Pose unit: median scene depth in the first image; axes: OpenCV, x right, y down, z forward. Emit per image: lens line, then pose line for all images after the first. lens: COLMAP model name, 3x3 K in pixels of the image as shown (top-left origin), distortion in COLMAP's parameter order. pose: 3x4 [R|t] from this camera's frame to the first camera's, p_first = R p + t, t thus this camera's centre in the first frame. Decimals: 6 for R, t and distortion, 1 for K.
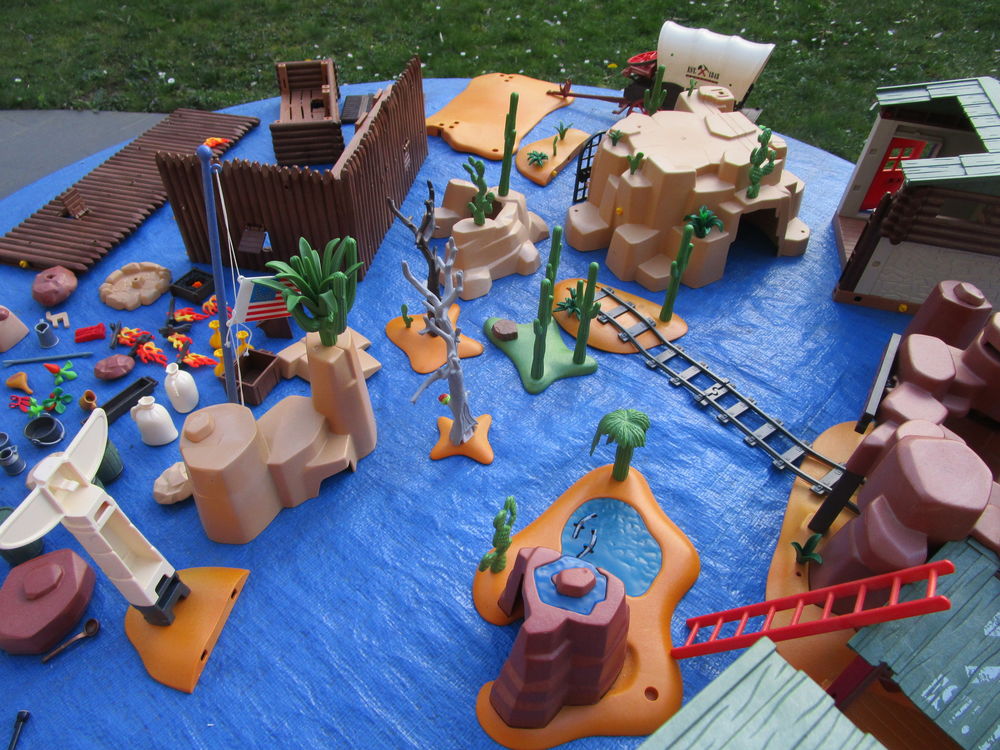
lens RADIAL K [[709.9, 0, 499.2], [0, 709.9, 380.2], [0, 0, 1]] dist [-0.027418, 0.011420]
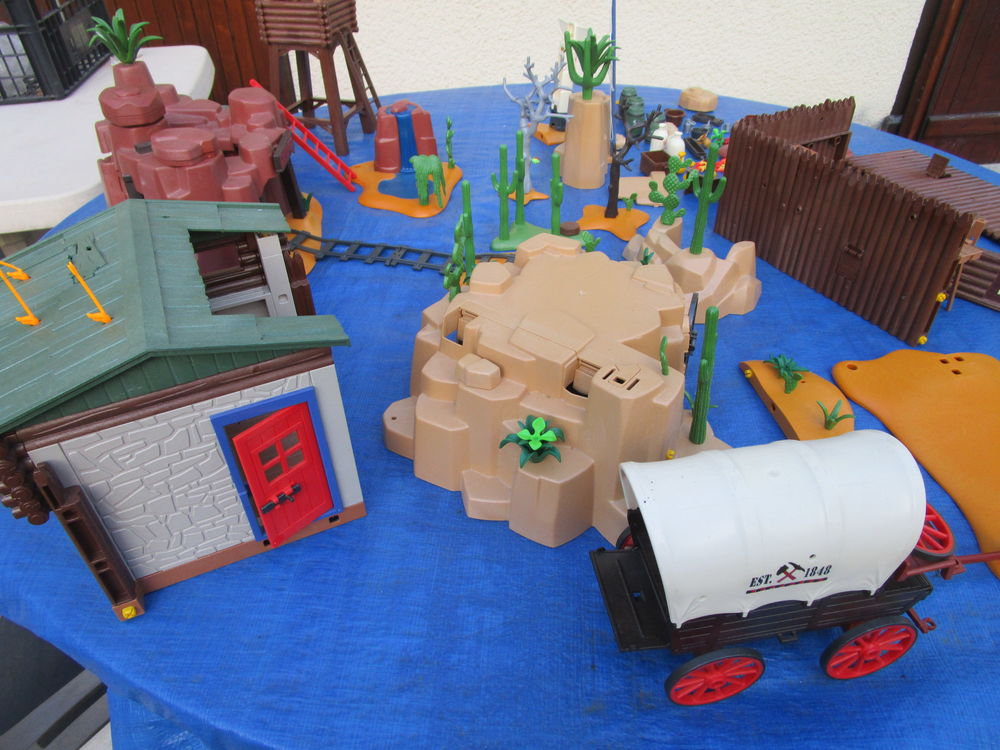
lens RADIAL K [[713.4, 0, 495.2], [0, 713.4, 376.1], [0, 0, 1]] dist [-0.026217, 0.003953]
pose [[-0.790399, 0.366284, -0.491024, 0.760748], [-0.446988, 0.203263, 0.871140, -0.973358], [0.418892, 0.908031, 0.003066, 1.123903]]
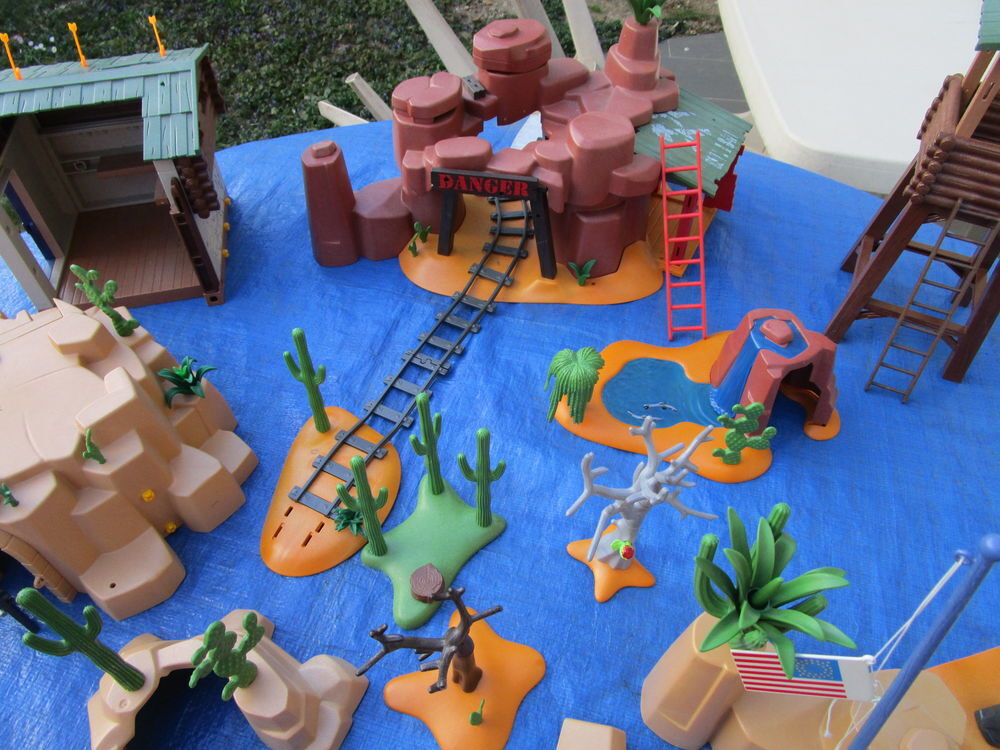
lens RADIAL K [[713.4, 0, 495.2], [0, 713.4, 376.1], [0, 0, 1]] dist [-0.026217, 0.003953]
pose [[-0.431527, -0.704169, 0.563853, -0.261373], [0.642154, 0.199213, 0.740239, -0.564267], [-0.633580, 0.681514, 0.366219, 0.535580]]
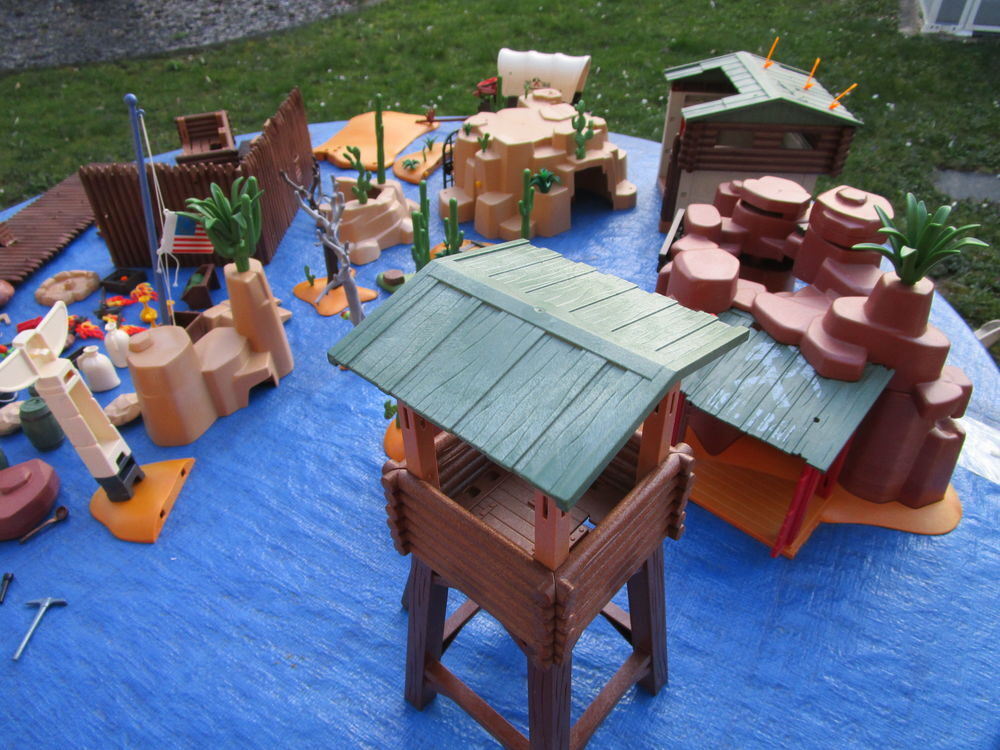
lens RADIAL K [[709.9, 0, 499.2], [0, 709.9, 380.2], [0, 0, 1]] dist [-0.027418, 0.011420]
pose [[0.984946, -0.135166, 0.107759, 0.029517], [0.147675, 0.981961, -0.118084, 0.255619], [-0.089854, 0.132220, 0.987139, -0.170451]]
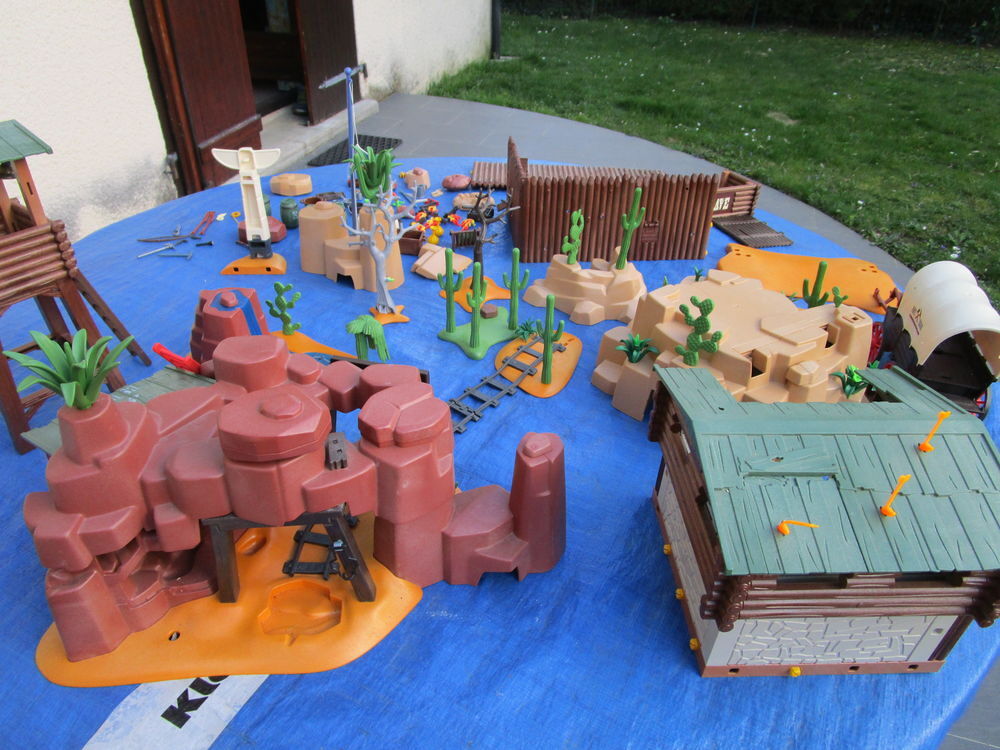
lens RADIAL K [[713.4, 0, 495.2], [0, 713.4, 376.1], [0, 0, 1]] dist [-0.026217, 0.003953]
pose [[0.255890, 0.542941, -0.799835, 1.100141], [-0.707502, 0.668998, 0.227777, -0.276741], [0.658758, 0.507599, 0.555322, 0.314444]]
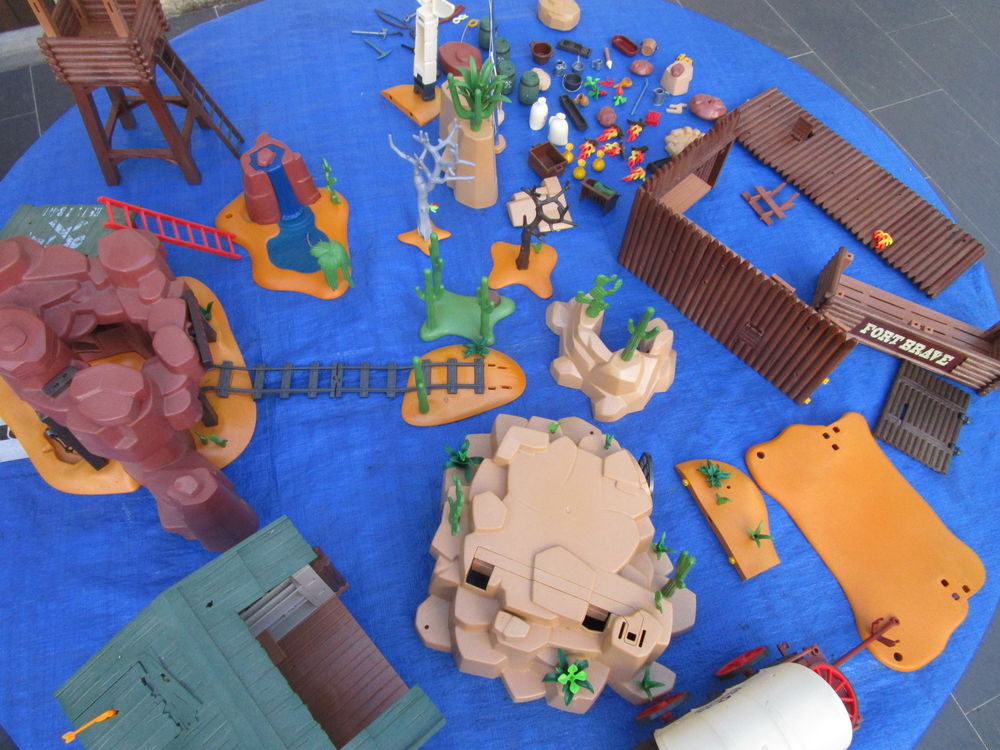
lens RADIAL K [[716.9, 0, 500.0], [0, 716.9, 375.0], [0, 0, 1]] dist [-0.012020, 0.004673]
pose [[-0.573394, 0.695454, -0.433085, 0.603569], [-0.630174, -0.036582, 0.775591, -1.007324], [0.523545, 0.717639, 0.459233, 0.508435]]
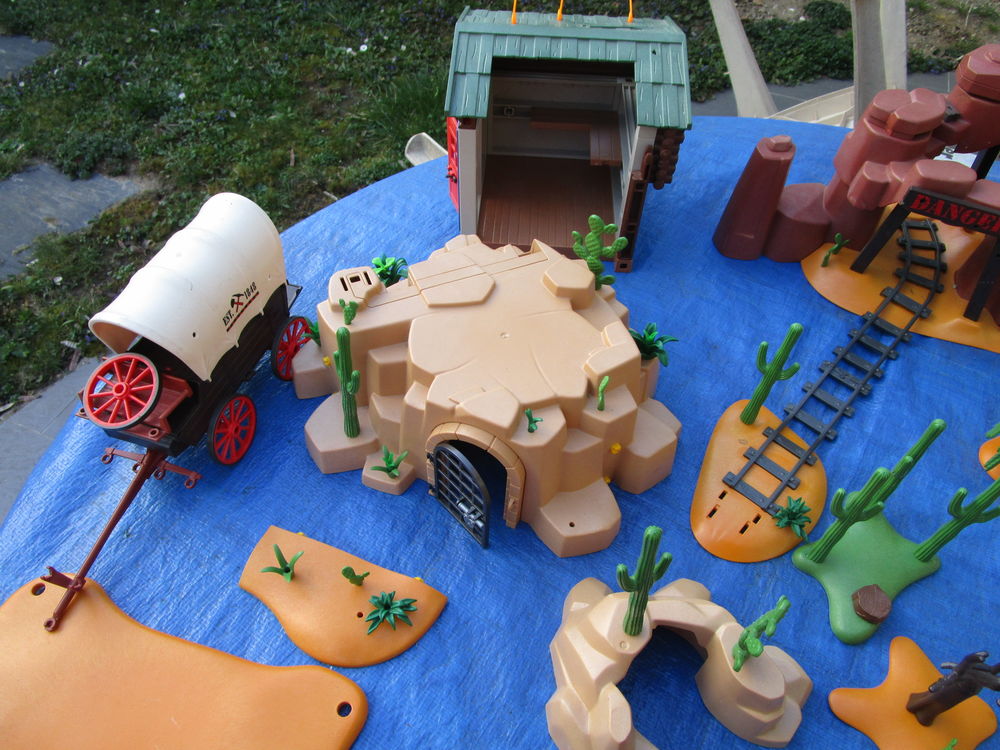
lens RADIAL K [[713.4, 0, 495.2], [0, 713.4, 376.1], [0, 0, 1]] dist [-0.026217, 0.003953]
pose [[-0.159488, -0.787456, 0.595380, -0.161954], [0.691042, 0.341645, 0.636977, -0.808794], [-0.704999, 0.513023, 0.489677, 0.771897]]
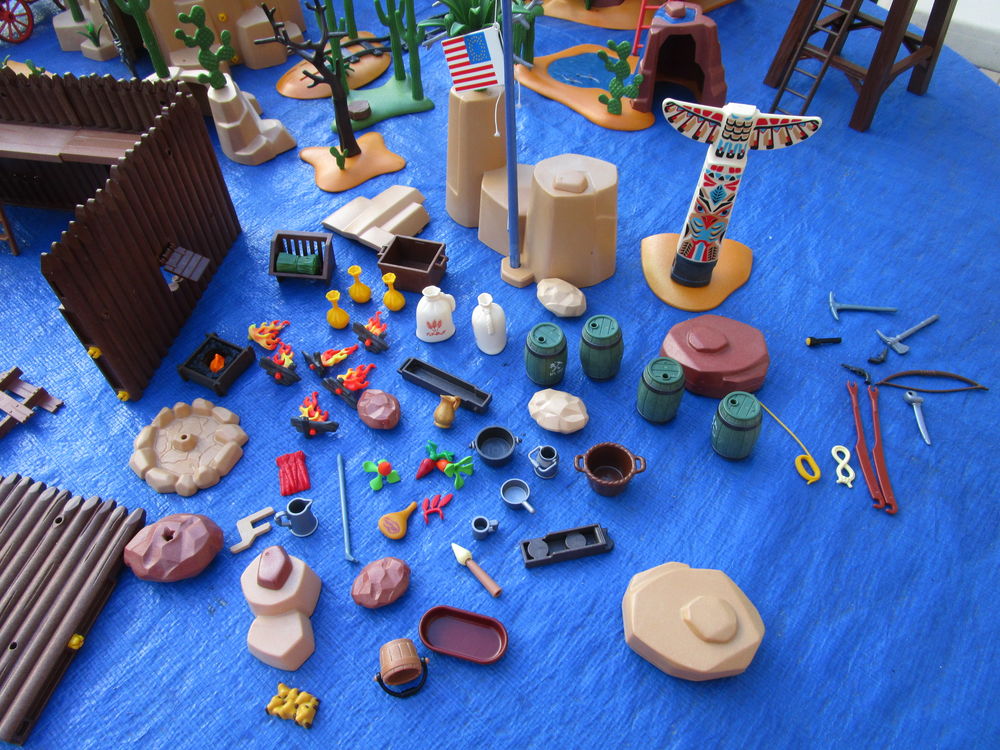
lens RADIAL K [[709.9, 0, 499.2], [0, 709.9, 380.2], [0, 0, 1]] dist [-0.027418, 0.011420]
pose [[-0.014722, -0.794610, 0.606942, -0.876803], [0.728854, 0.407020, 0.550551, -0.310615], [-0.684511, 0.450477, 0.573162, 0.437334]]
